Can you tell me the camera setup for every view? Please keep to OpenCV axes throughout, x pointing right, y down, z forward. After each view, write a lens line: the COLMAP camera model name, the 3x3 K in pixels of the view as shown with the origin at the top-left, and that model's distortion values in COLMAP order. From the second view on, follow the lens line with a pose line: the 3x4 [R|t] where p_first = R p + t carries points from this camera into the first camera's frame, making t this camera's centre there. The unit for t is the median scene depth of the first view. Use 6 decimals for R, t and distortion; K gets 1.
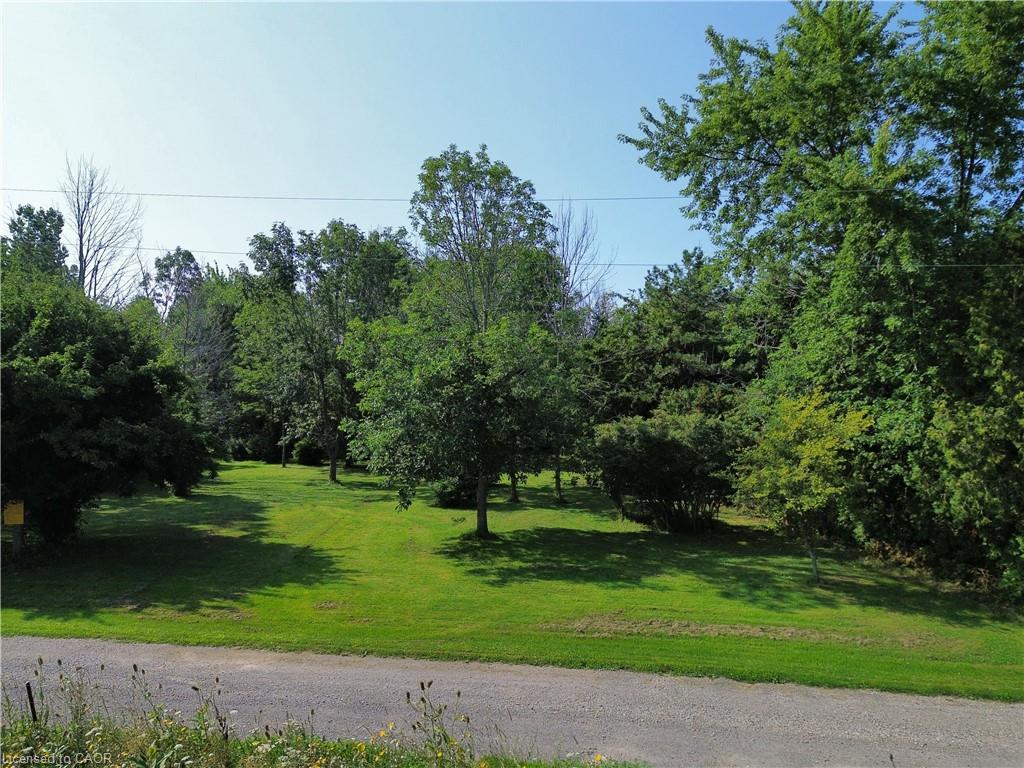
lens RADIAL K [[719.5, 0, 517.8], [0, 719.5, 382.6], [0, 0, 1]] dist [0.017279, -0.004183]
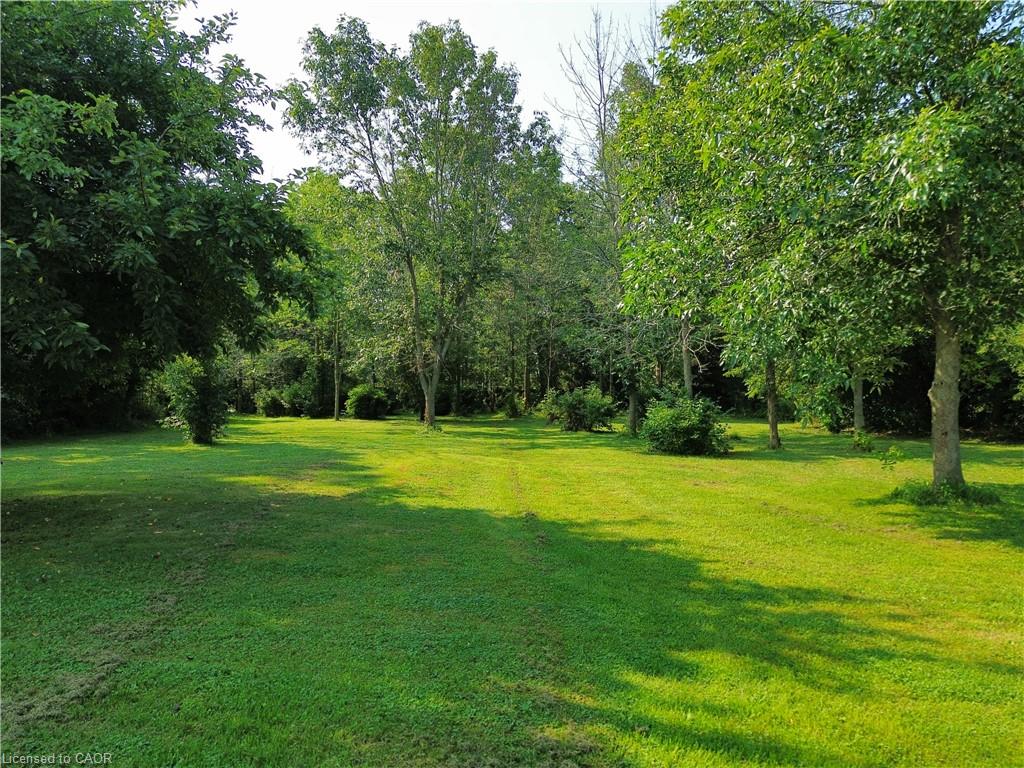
lens RADIAL K [[719.5, 0, 517.8], [0, 719.5, 382.6], [0, 0, 1]] dist [0.017279, -0.004183]
pose [[0.999910, 0.000258, -0.013442, -0.203226], [0.000017, 0.999792, 0.020406, 0.100154], [0.013444, -0.020404, 0.999701, 0.415651]]
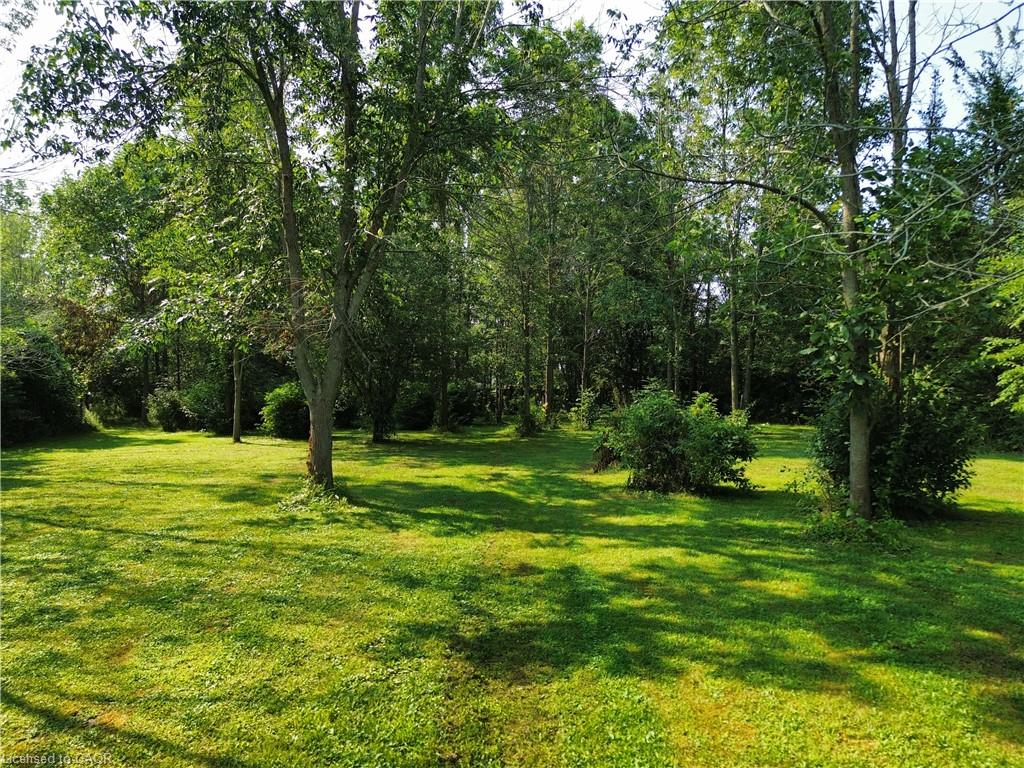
lens RADIAL K [[719.5, 0, 517.8], [0, 719.5, 382.6], [0, 0, 1]] dist [0.017279, -0.004183]
pose [[0.999098, 0.001322, -0.042441, -0.205457], [-0.000334, 0.999729, 0.023271, 0.110497], [0.042461, -0.023236, 0.998828, 0.889239]]
